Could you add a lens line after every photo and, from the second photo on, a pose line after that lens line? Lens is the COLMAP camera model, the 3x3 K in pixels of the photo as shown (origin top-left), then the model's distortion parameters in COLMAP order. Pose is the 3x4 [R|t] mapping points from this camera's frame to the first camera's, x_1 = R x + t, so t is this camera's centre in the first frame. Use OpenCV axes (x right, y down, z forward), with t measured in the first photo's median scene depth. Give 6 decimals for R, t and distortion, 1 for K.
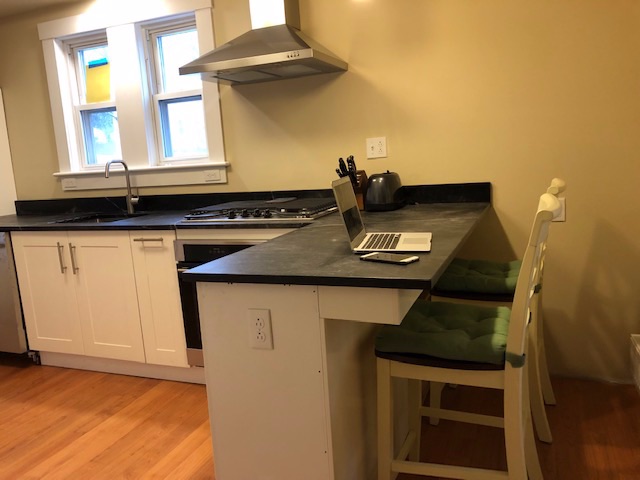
lens RADIAL K [[513.9, 0, 320.0], [0, 513.9, 240.0], [0, 0, 1]] dist [-0.005468, 0.000587]
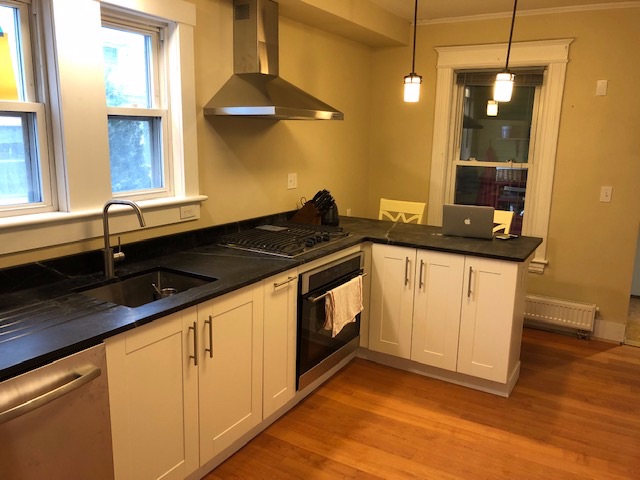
lens RADIAL K [[513.9, 0, 320.0], [0, 513.9, 240.0], [0, 0, 1]] dist [-0.005468, 0.000587]
pose [[0.157220, -0.124541, 0.979679, -1.178641], [0.125565, 0.986486, 0.105256, -0.159511], [-0.979549, 0.106465, 0.170734, 0.714762]]
